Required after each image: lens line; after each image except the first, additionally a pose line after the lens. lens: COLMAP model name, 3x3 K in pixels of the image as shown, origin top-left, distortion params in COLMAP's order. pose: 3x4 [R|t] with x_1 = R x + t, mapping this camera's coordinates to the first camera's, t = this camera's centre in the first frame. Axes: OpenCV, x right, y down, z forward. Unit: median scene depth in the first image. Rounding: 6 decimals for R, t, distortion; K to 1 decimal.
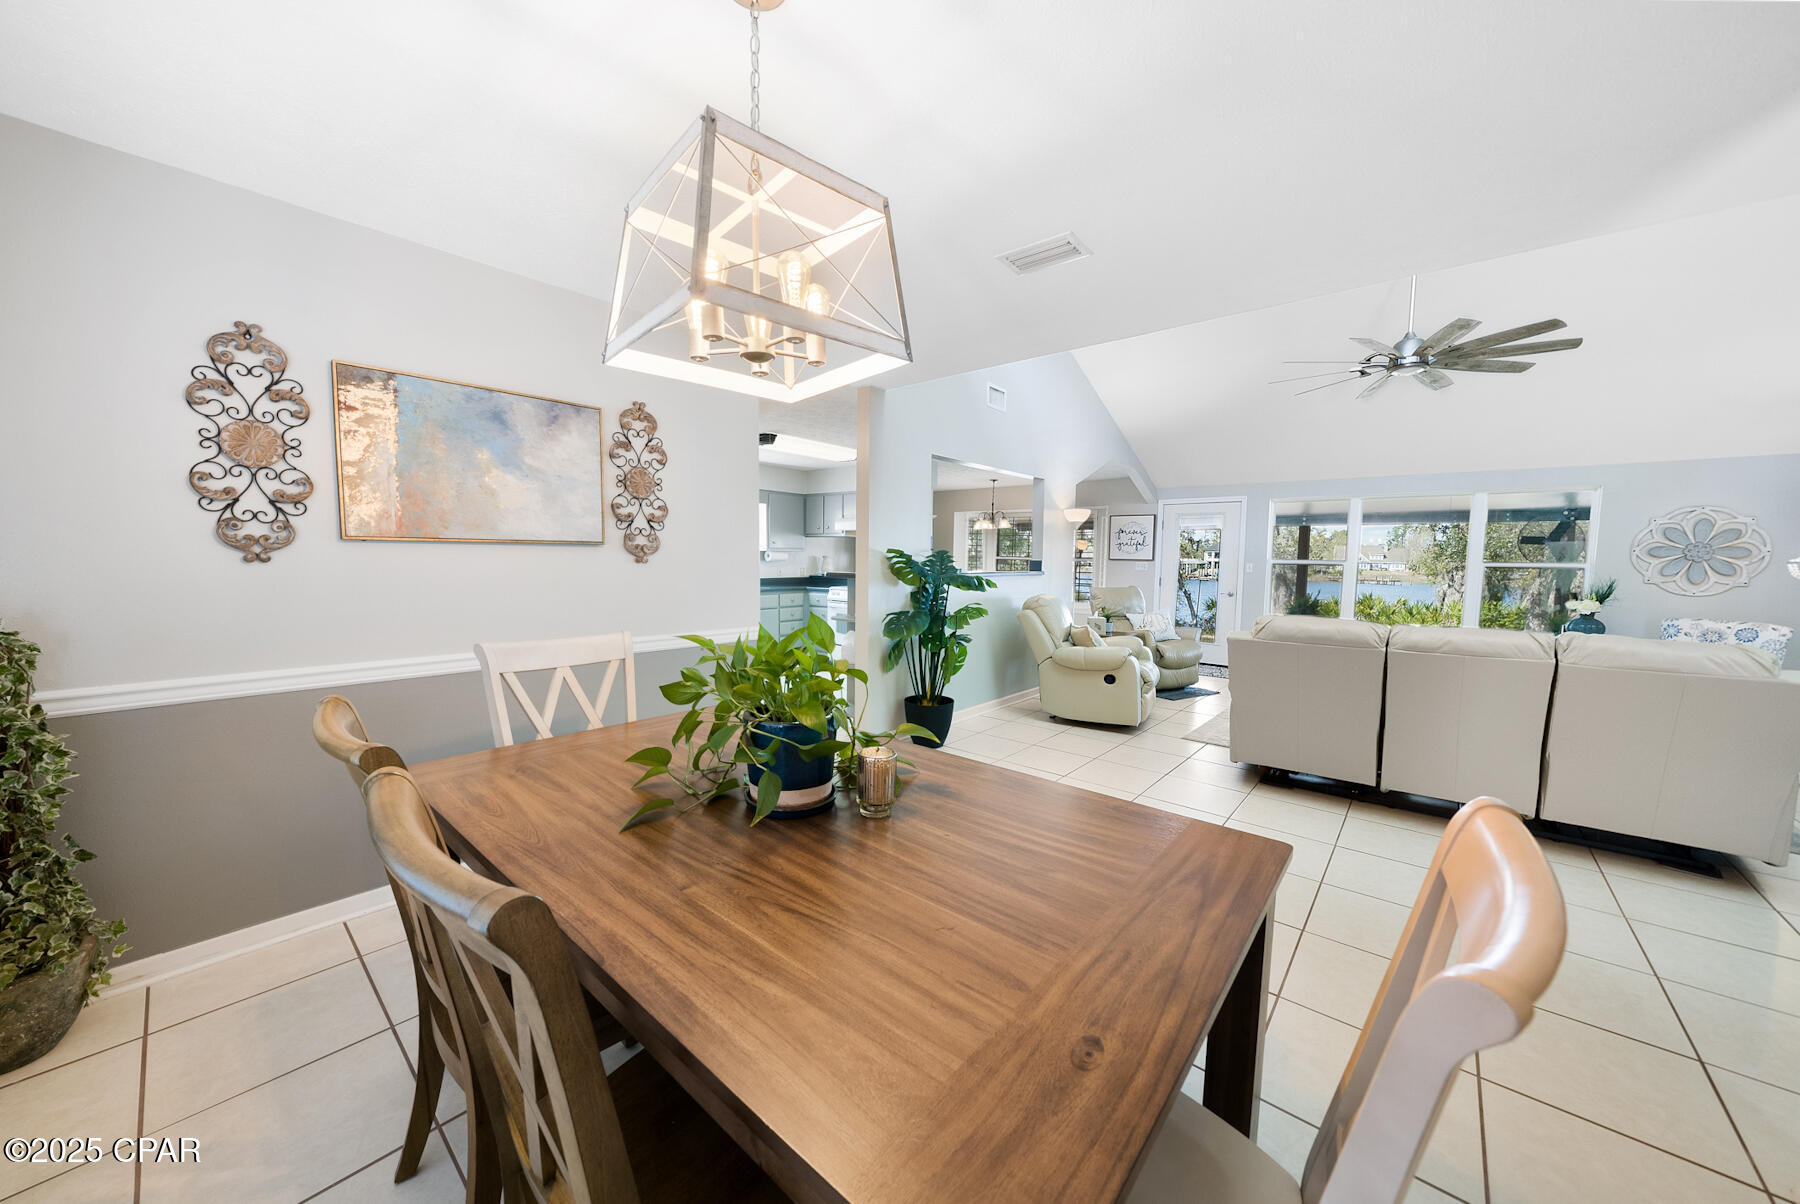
lens RADIAL K [[610.7, 0, 900.0], [0, 610.7, 602.0], [0, 0, 1]] dist [-0.022323, 0.000204]
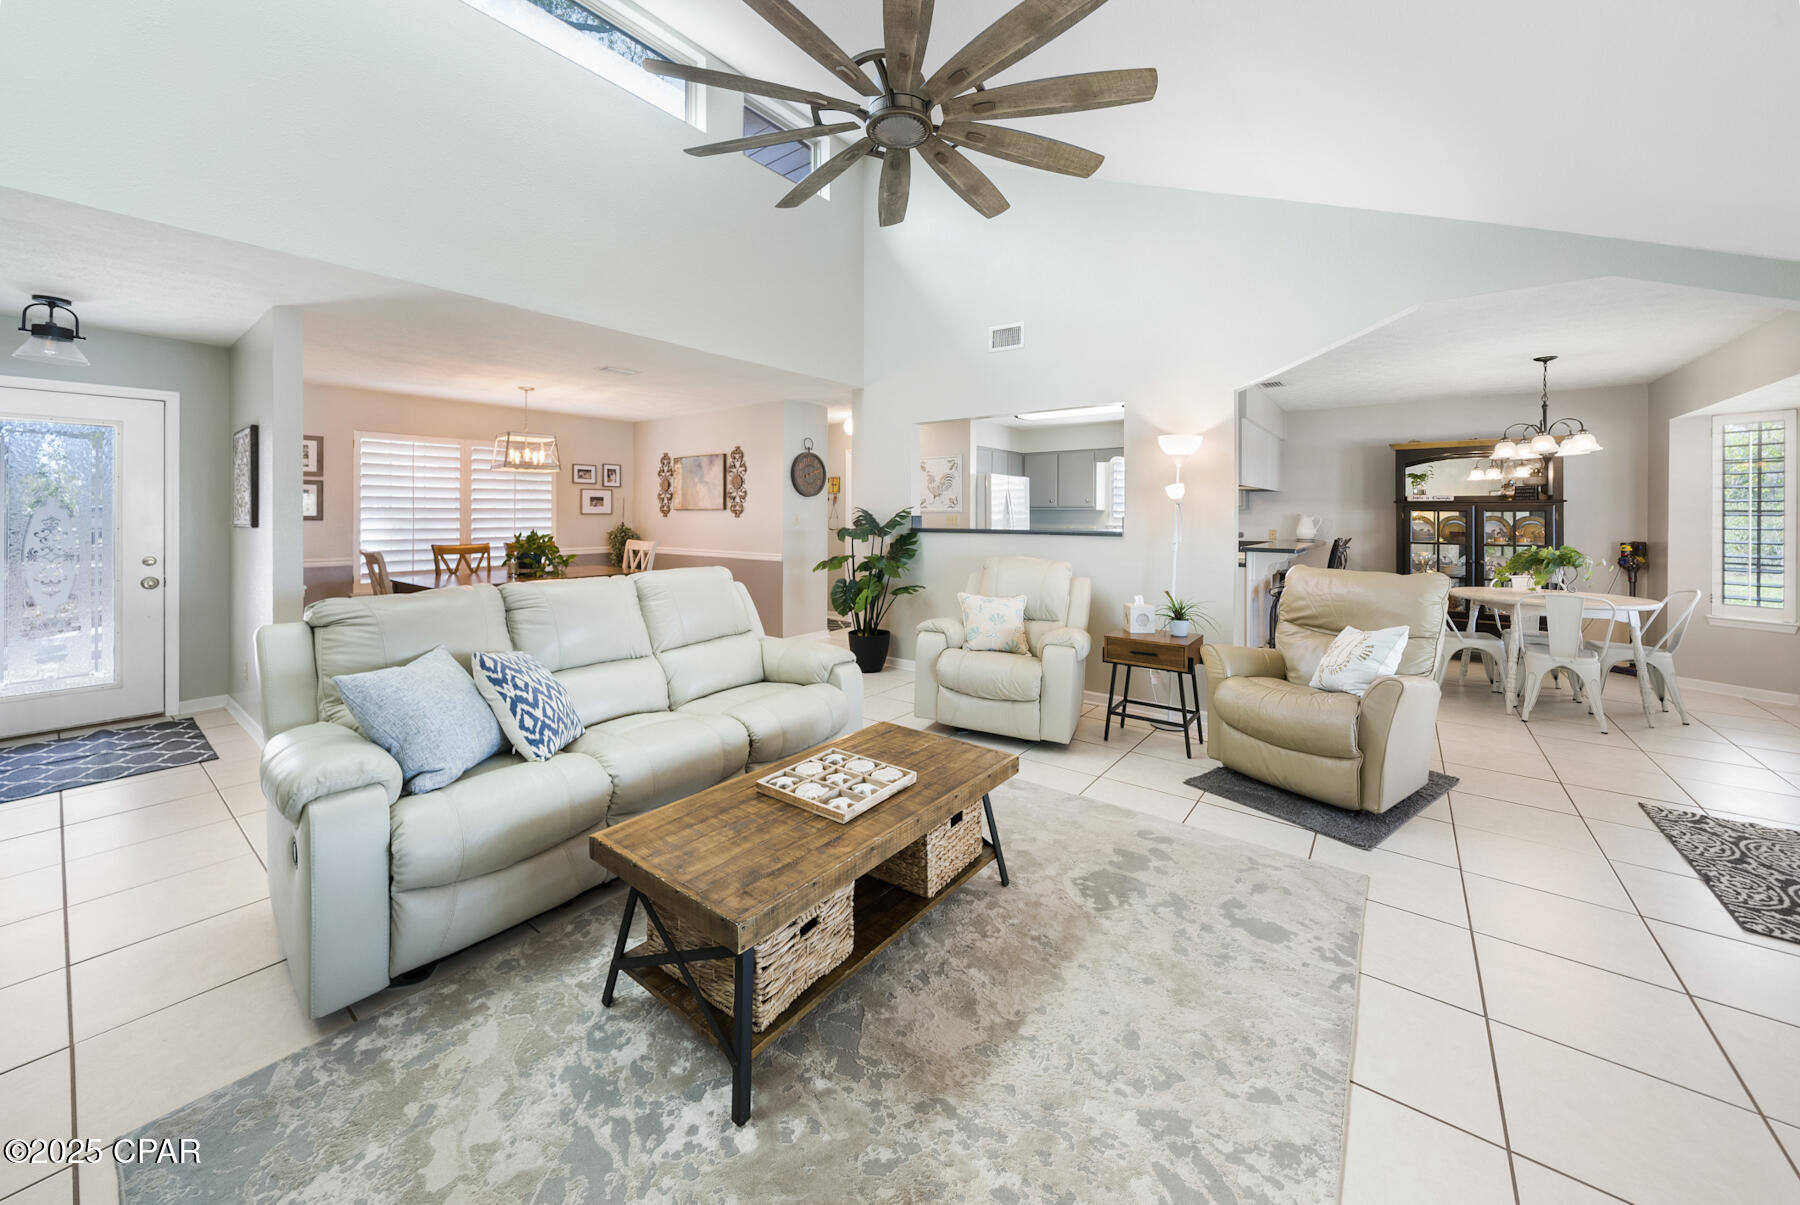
lens RADIAL K [[650.9, 0, 891.8], [0, 650.9, 526.2], [0, 0, 1]] dist [-0.000306, -0.004862]
pose [[0.051999, 0.006269, -0.998627, 2.312696], [-0.072887, 0.997337, 0.002466, -0.093230], [0.995984, 0.072659, 0.052317, 1.684692]]
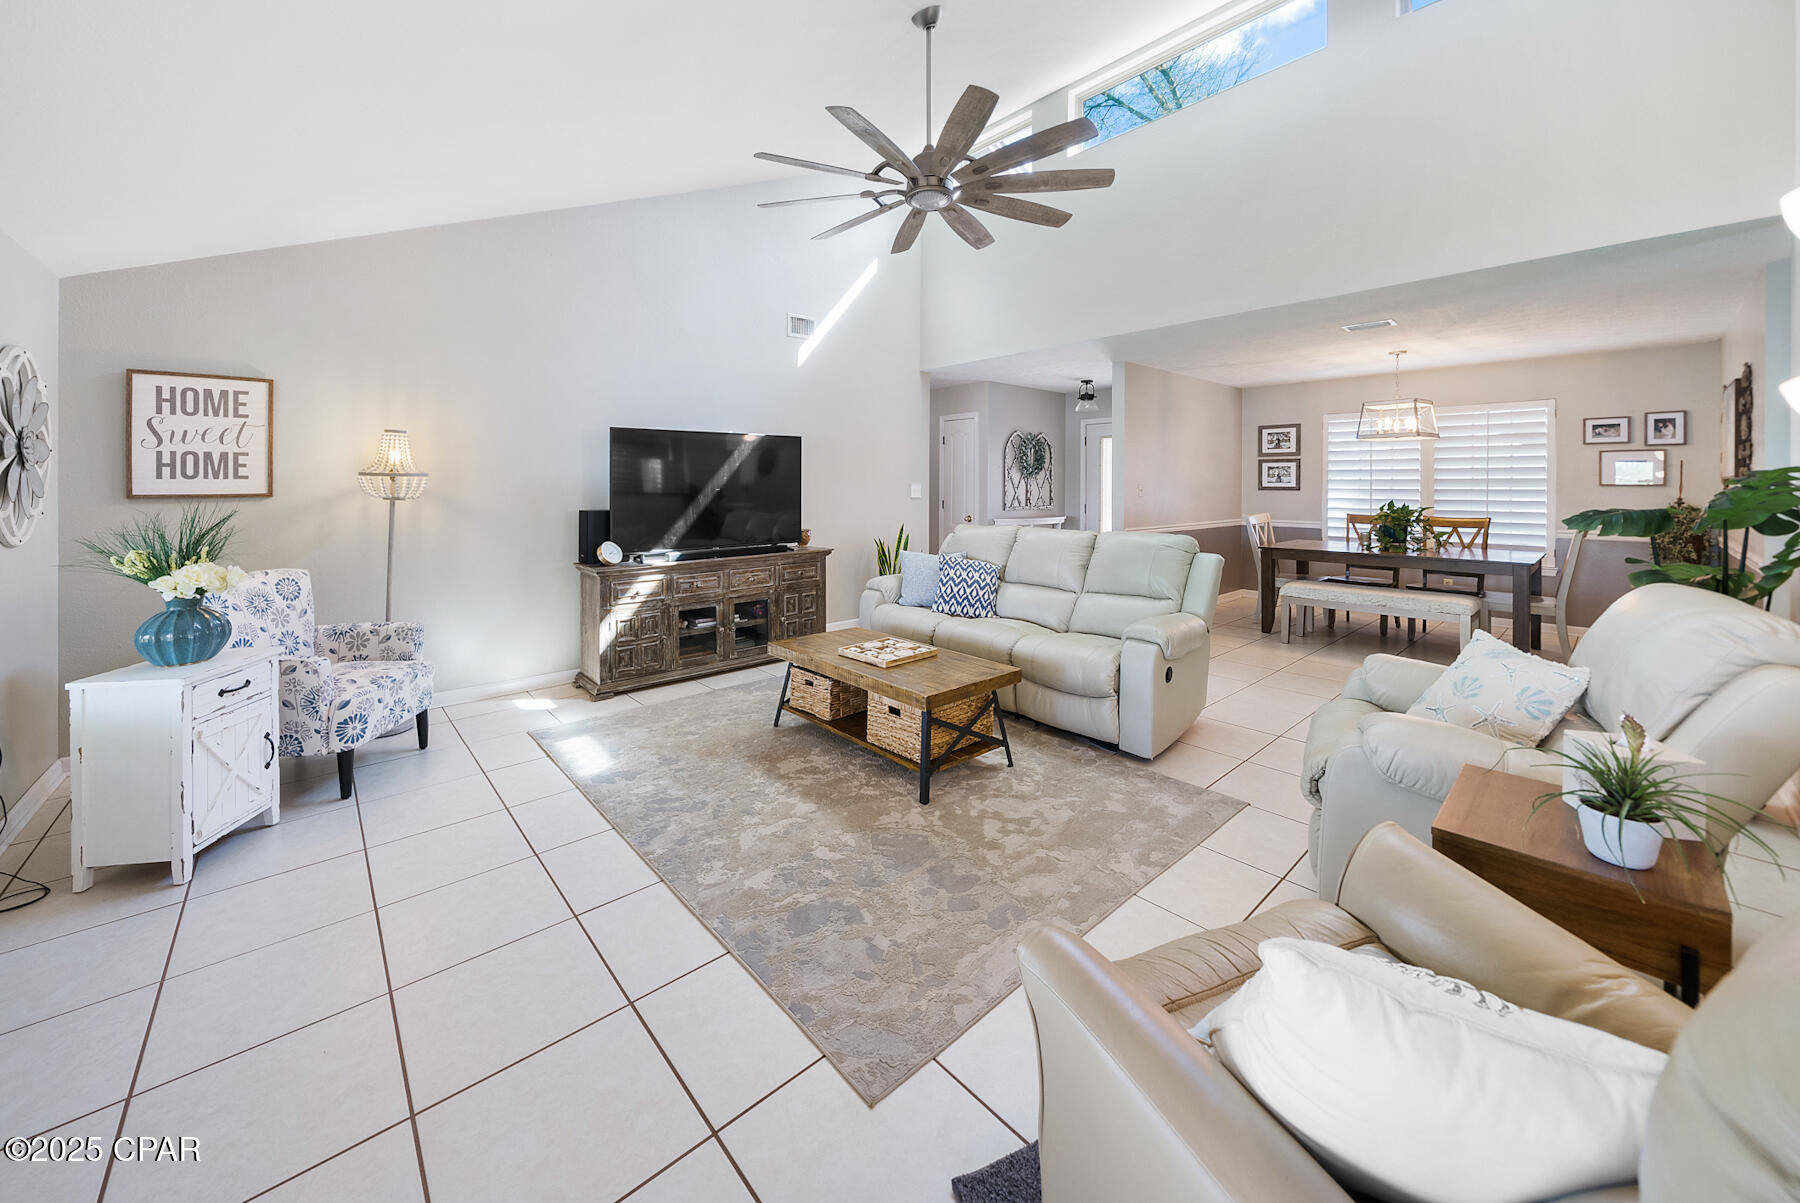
lens RADIAL K [[665.9, 0, 892.4], [0, 665.9, 499.4], [0, 0, 1]] dist [-0.001744, -0.000057]
pose [[-0.991727, -0.014322, 0.127565, 1.317006], [-0.002088, 0.995424, 0.095530, -0.202058], [-0.128350, 0.094473, -0.987219, 2.981524]]
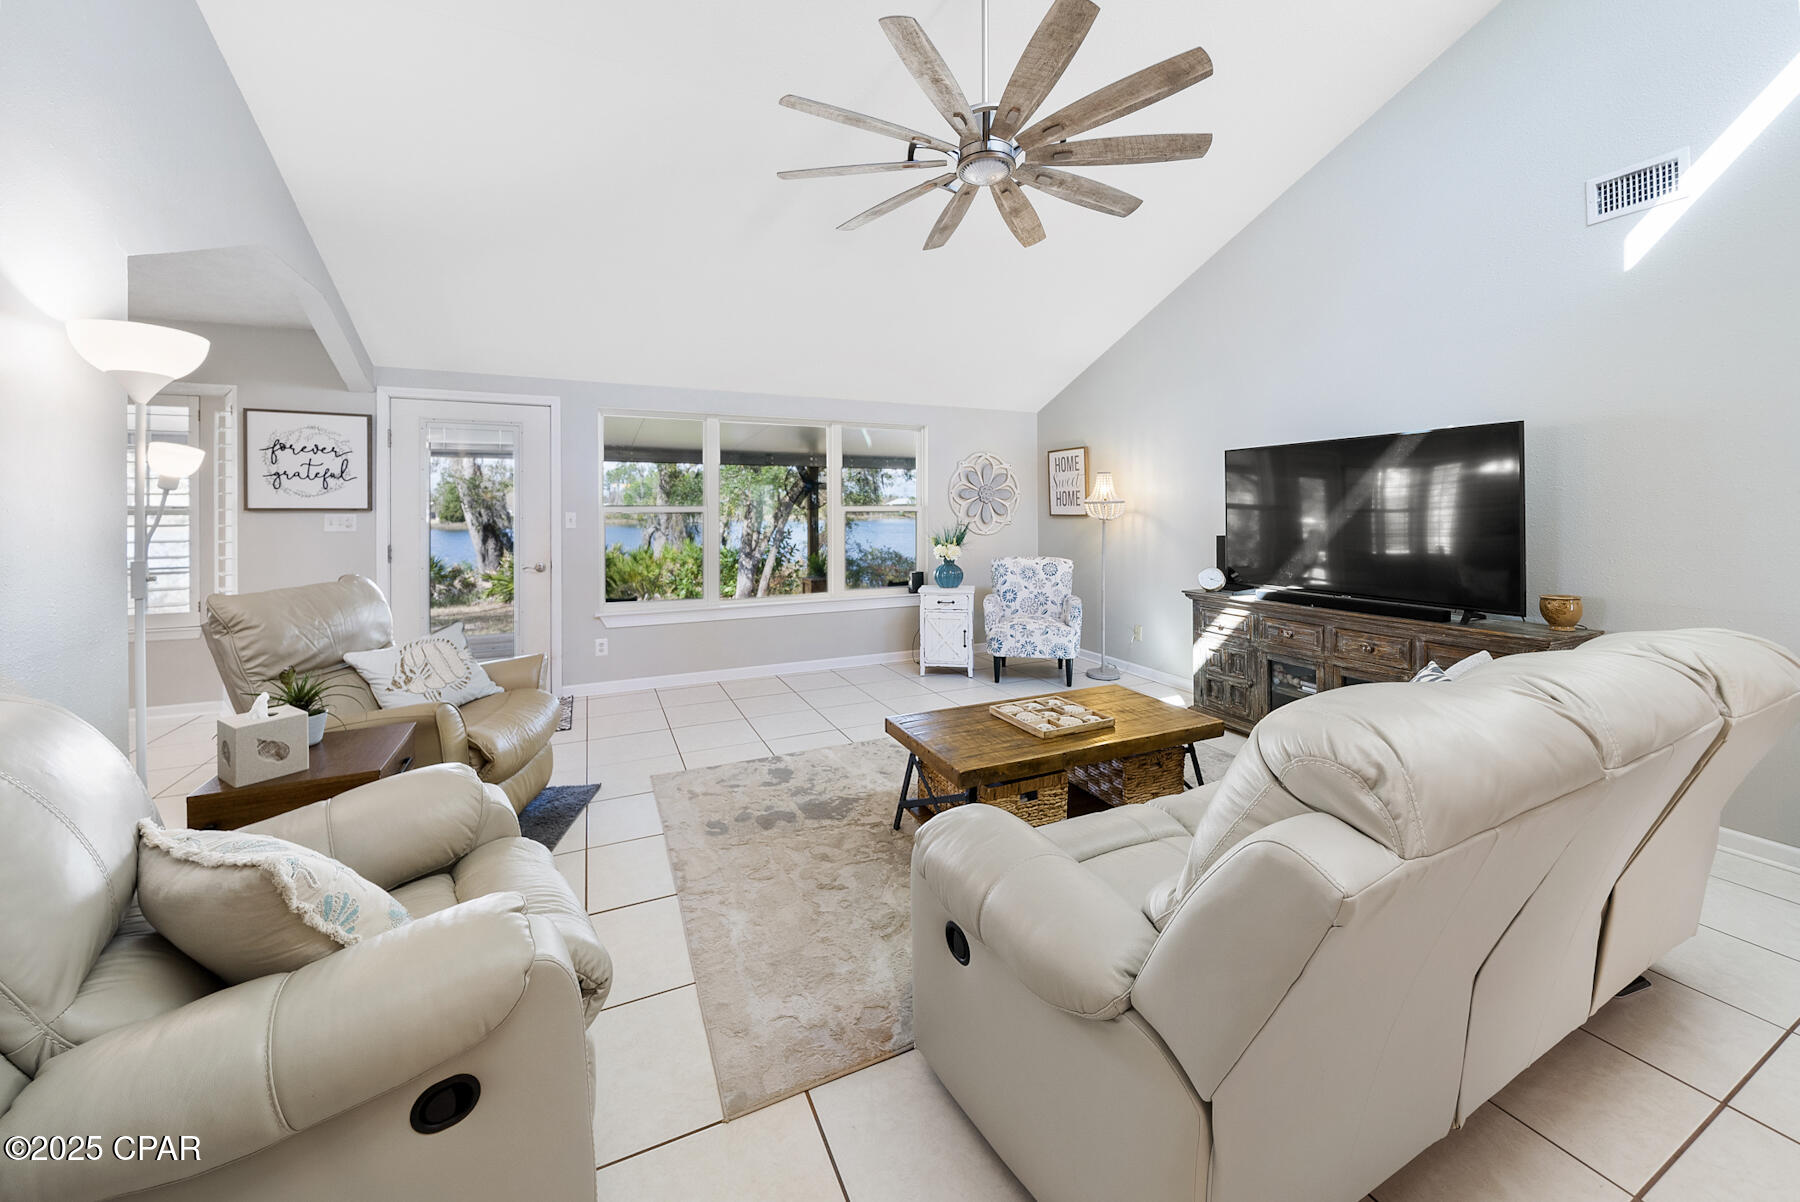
lens RADIAL K [[665.9, 0, 892.4], [0, 665.9, 498.9], [0, 0, 1]] dist [-0.001744, -0.000057]
pose [[0.411301, 0.000515, 0.911500, 0.382903], [0.072239, 0.996836, -0.033160, -0.104852], [-0.908633, 0.079484, 0.409962, 1.438544]]
